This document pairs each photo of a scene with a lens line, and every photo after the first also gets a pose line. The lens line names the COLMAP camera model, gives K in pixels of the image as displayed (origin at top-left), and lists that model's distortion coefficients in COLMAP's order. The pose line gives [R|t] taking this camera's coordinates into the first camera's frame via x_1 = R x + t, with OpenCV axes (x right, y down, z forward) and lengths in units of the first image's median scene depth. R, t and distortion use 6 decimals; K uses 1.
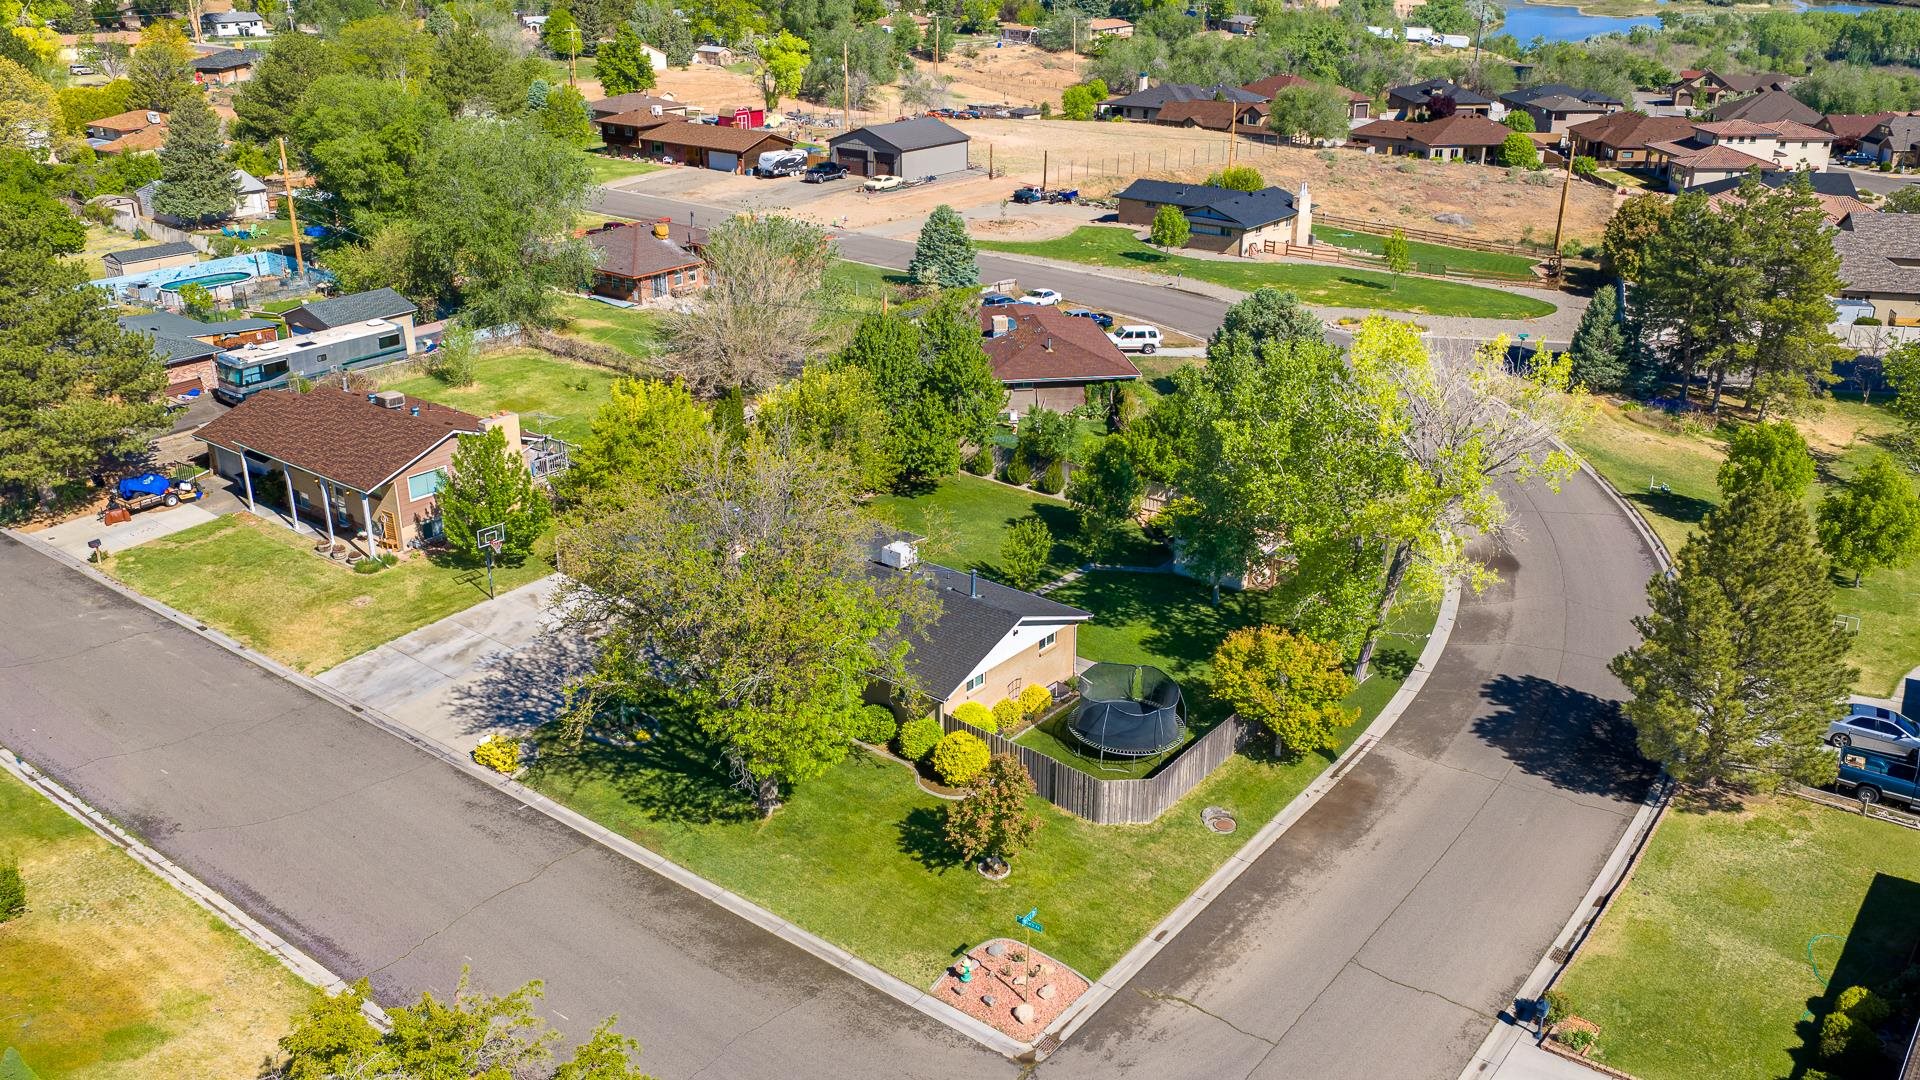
lens RADIAL K [[1604.8, 0, 970.4], [0, 1604.8, 535.8], [0, 0, 1]] dist [0.011826, -0.033475]
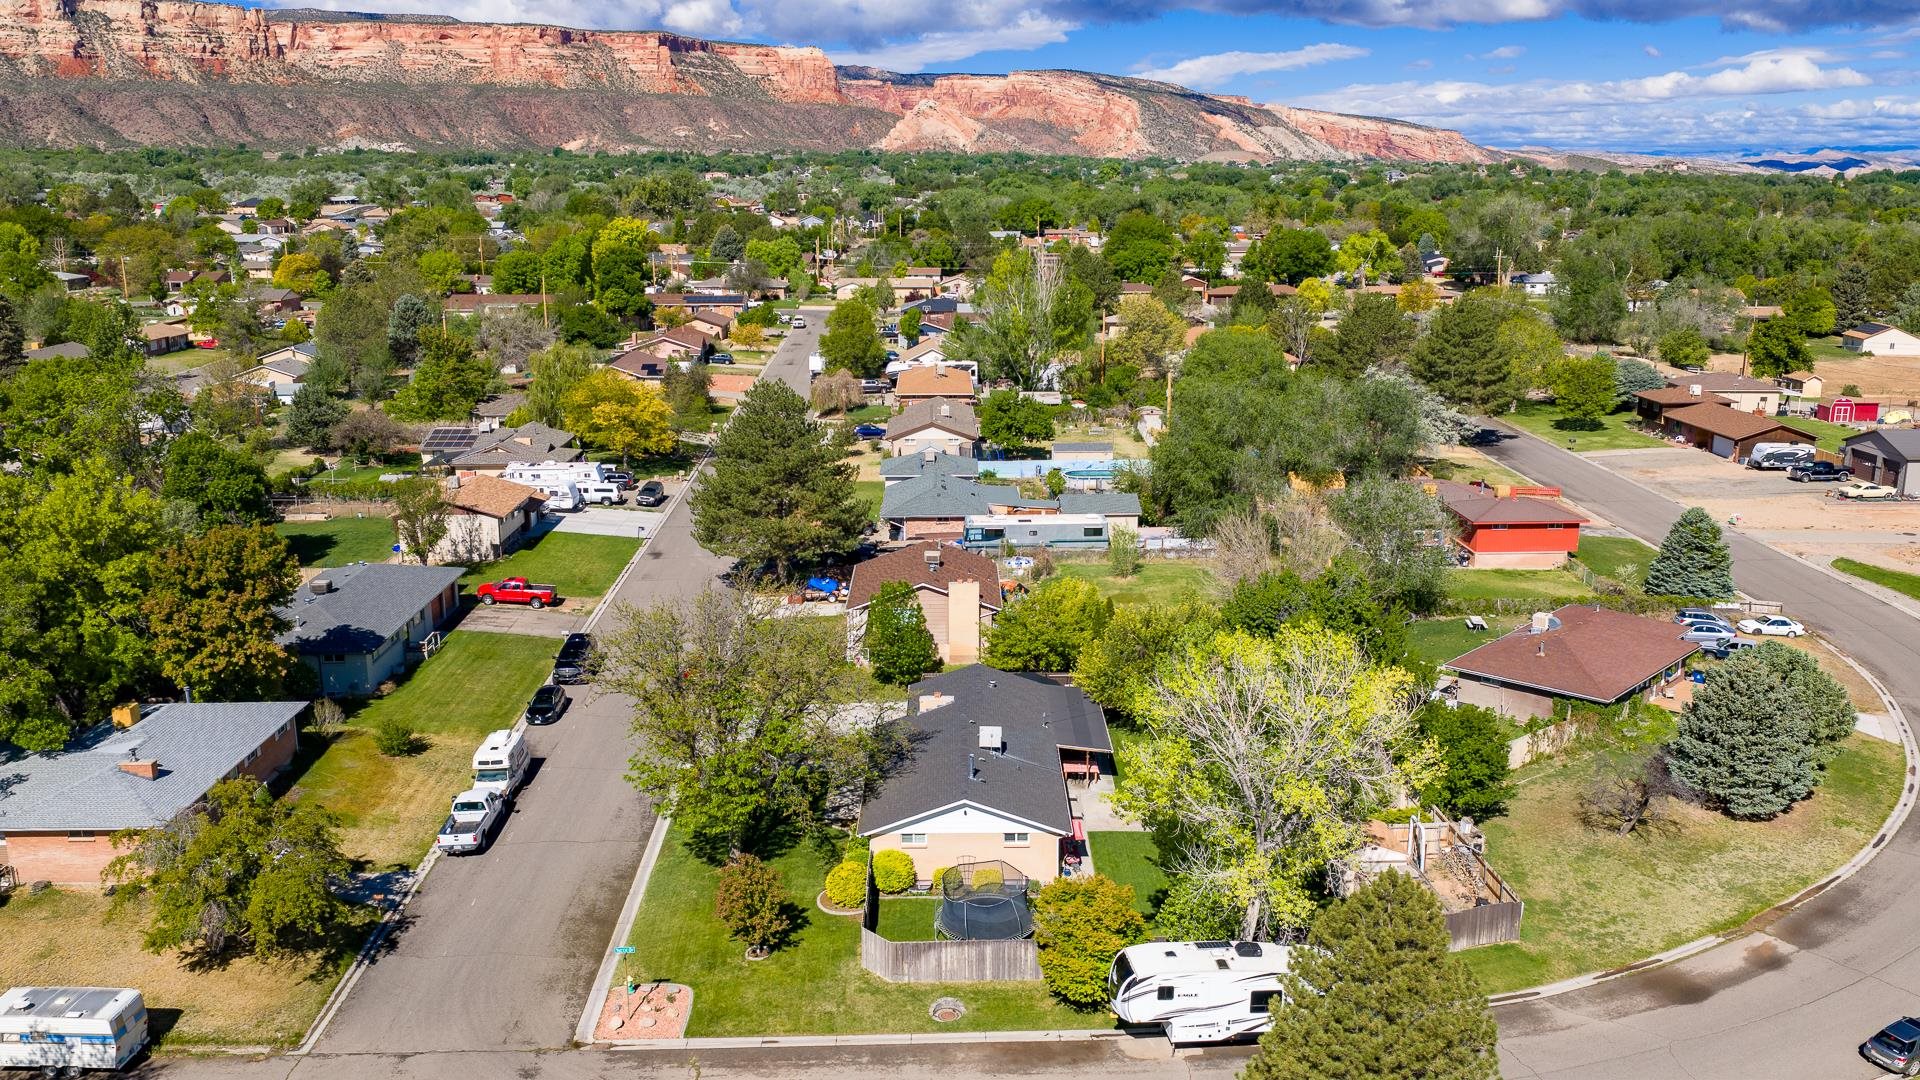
lens RADIAL K [[1604.8, 0, 957.3], [0, 1604.8, 531.1], [0, 0, 1]] dist [0.011826, -0.033475]
pose [[0.619803, 0.165920, -0.767017, 0.557752], [-0.282665, 0.958990, -0.020965, -0.068912], [0.732082, 0.229803, 0.641285, 0.129311]]
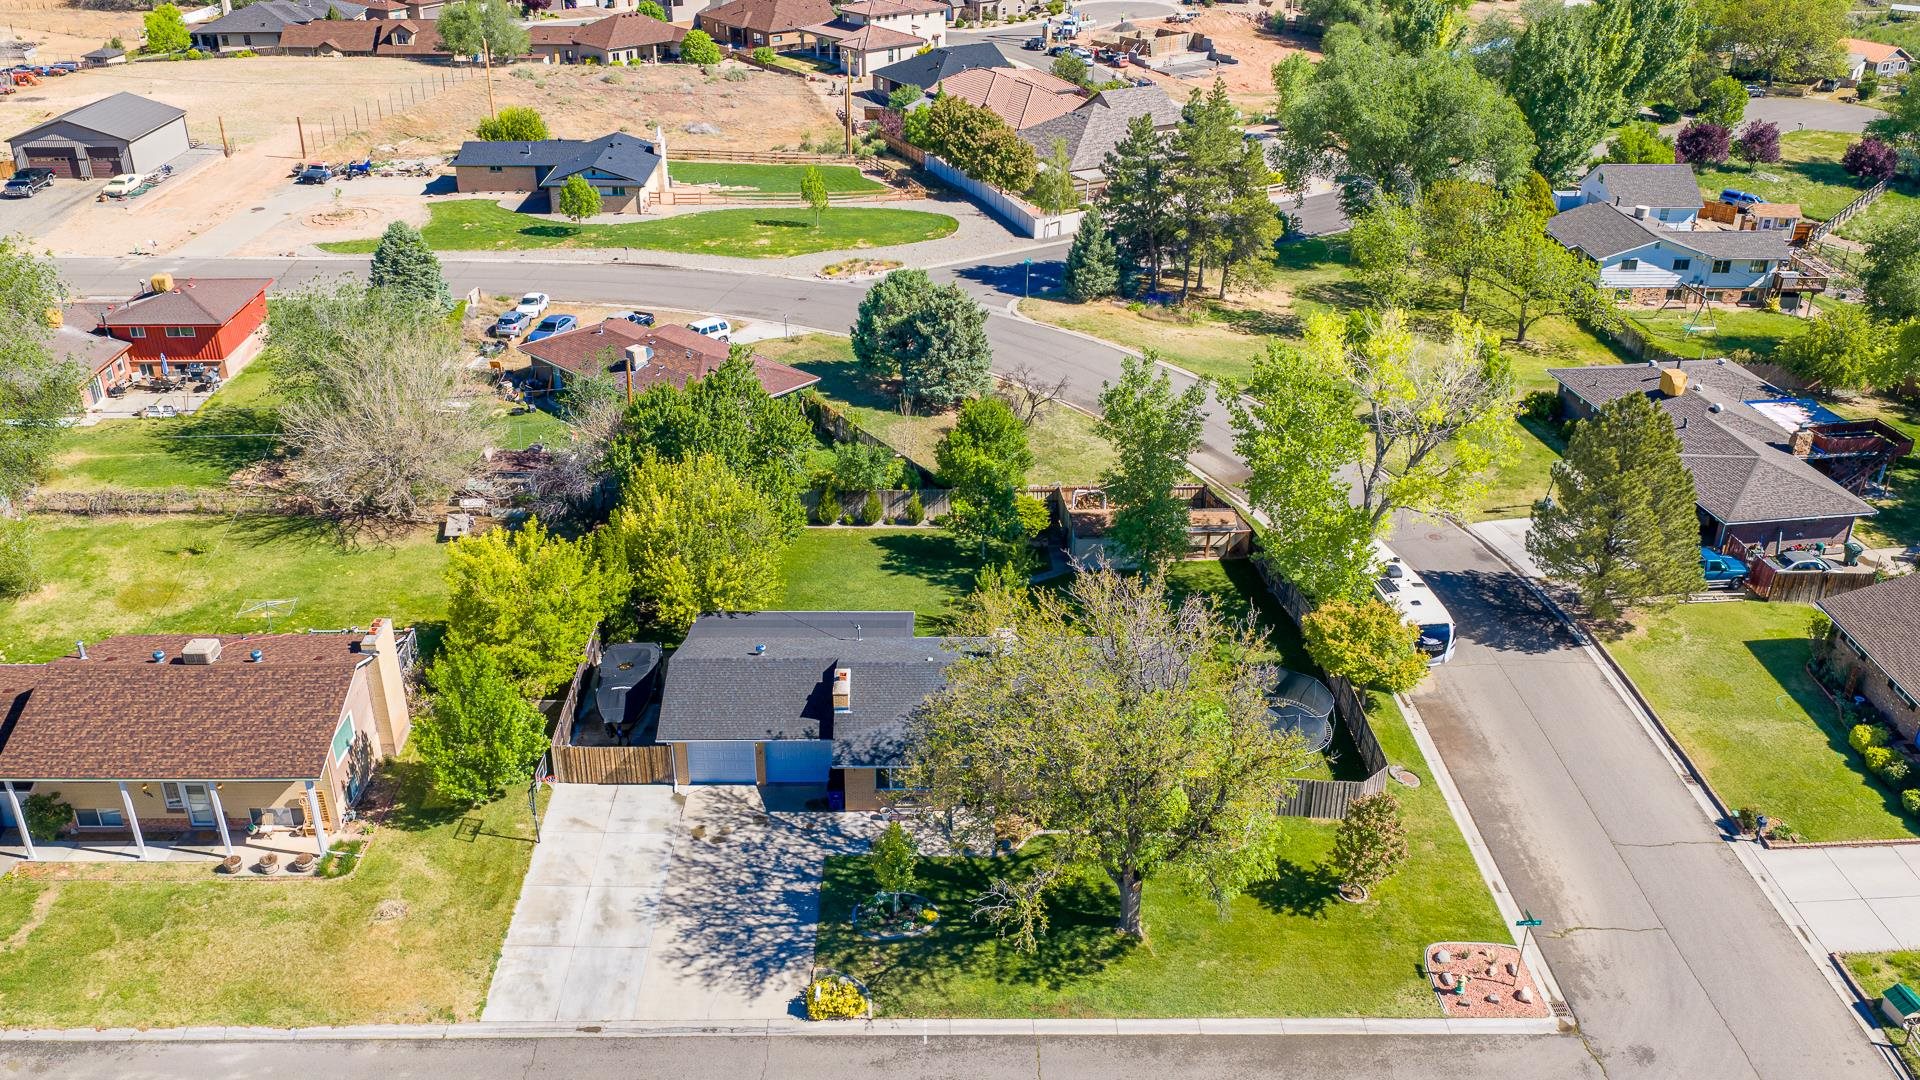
lens RADIAL K [[1604.8, 0, 979.6], [0, 1604.8, 540.6], [0, 0, 1]] dist [0.011826, -0.033475]
pose [[0.773653, -0.282249, 0.567271, -0.410376], [0.226892, 0.959340, 0.167886, -0.148784], [-0.591592, -0.001176, 0.806237, 0.143063]]
